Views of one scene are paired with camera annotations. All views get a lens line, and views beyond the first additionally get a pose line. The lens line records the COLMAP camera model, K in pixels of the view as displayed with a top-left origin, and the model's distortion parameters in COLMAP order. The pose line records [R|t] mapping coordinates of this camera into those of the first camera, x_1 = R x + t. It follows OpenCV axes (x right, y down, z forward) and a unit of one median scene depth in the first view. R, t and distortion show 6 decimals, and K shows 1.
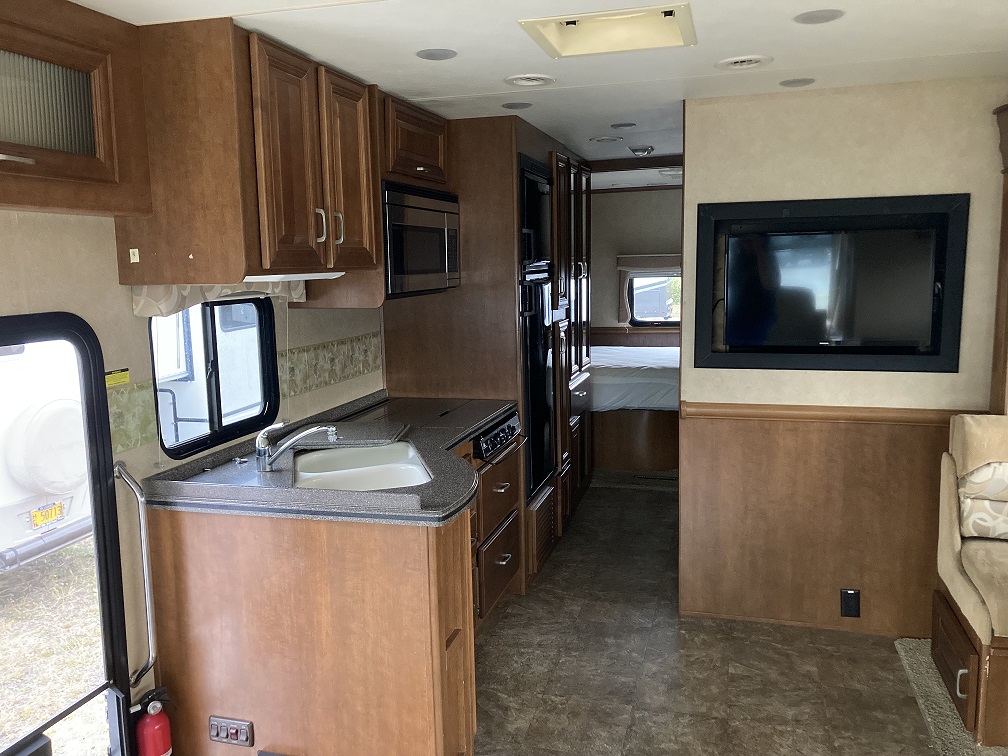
lens RADIAL K [[817.9, 0, 494.2], [0, 817.9, 376.9], [0, 0, 1]] dist [0.048219, -0.053362]
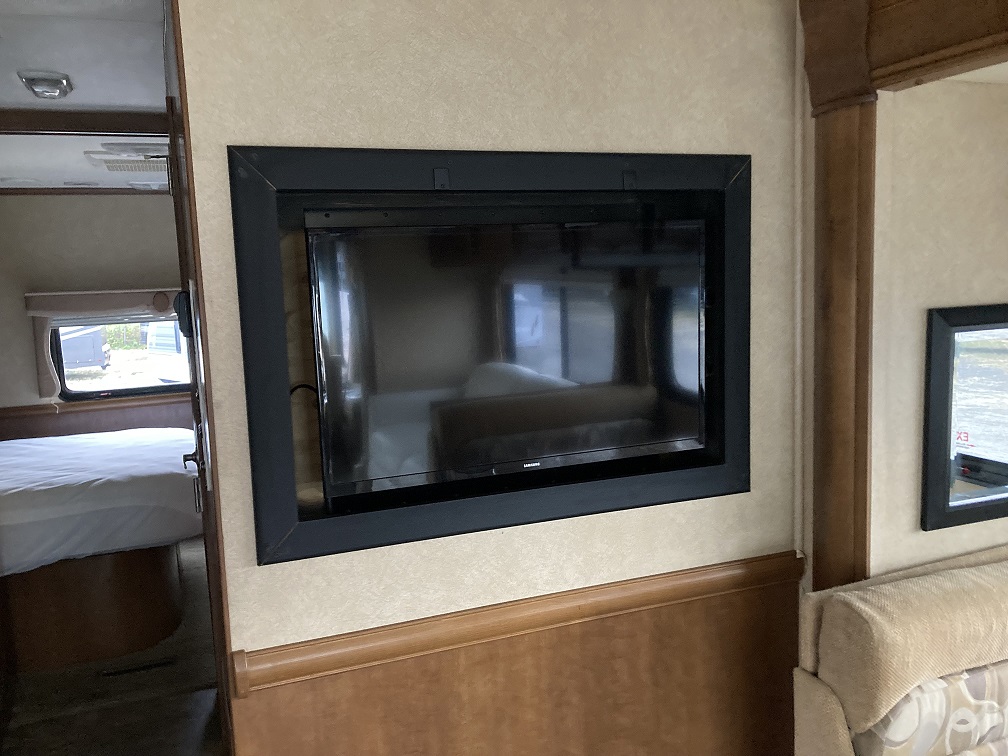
lens RADIAL K [[817.9, 0, 494.2], [0, 817.9, 376.9], [0, 0, 1]] dist [0.048219, -0.053362]
pose [[0.794025, -0.082829, 0.602216, 0.078689], [0.110850, 0.993792, -0.009470, -0.063607], [-0.597693, 0.074275, 0.798277, 0.461223]]
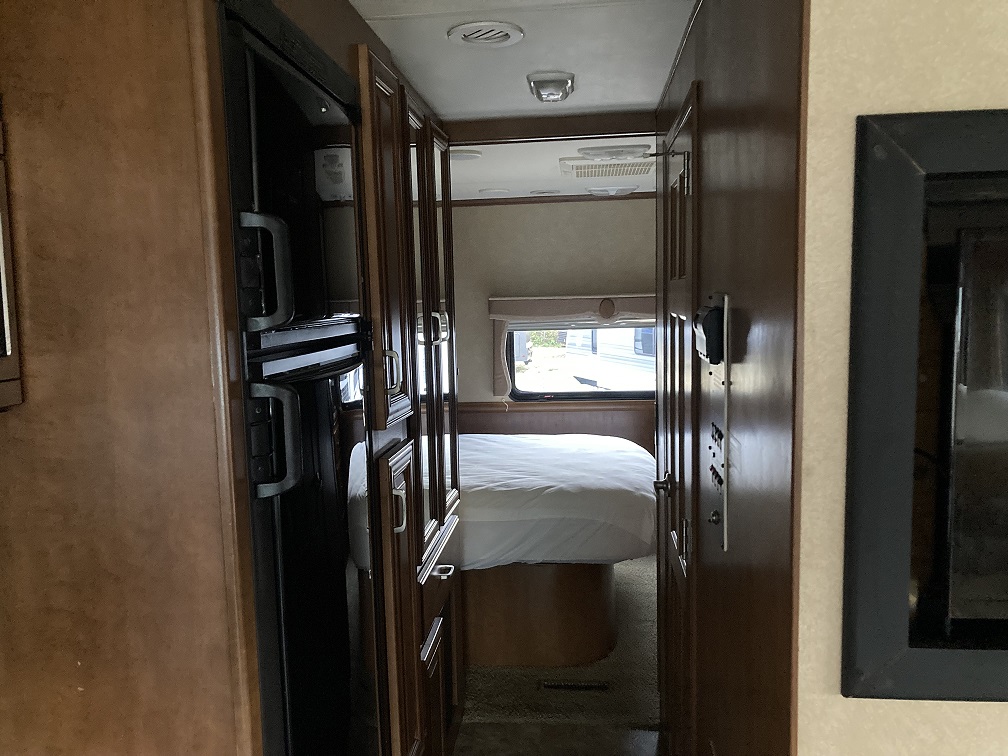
lens RADIAL K [[828.1, 0, 504.0], [0, 828.1, 378.0], [0, 0, 1]] dist [0.039784, -0.020115]
pose [[0.982903, -0.017522, 0.183289, 0.058281], [0.026581, 0.998537, -0.047081, -0.083225], [-0.182196, 0.051148, 0.981931, 0.551174]]
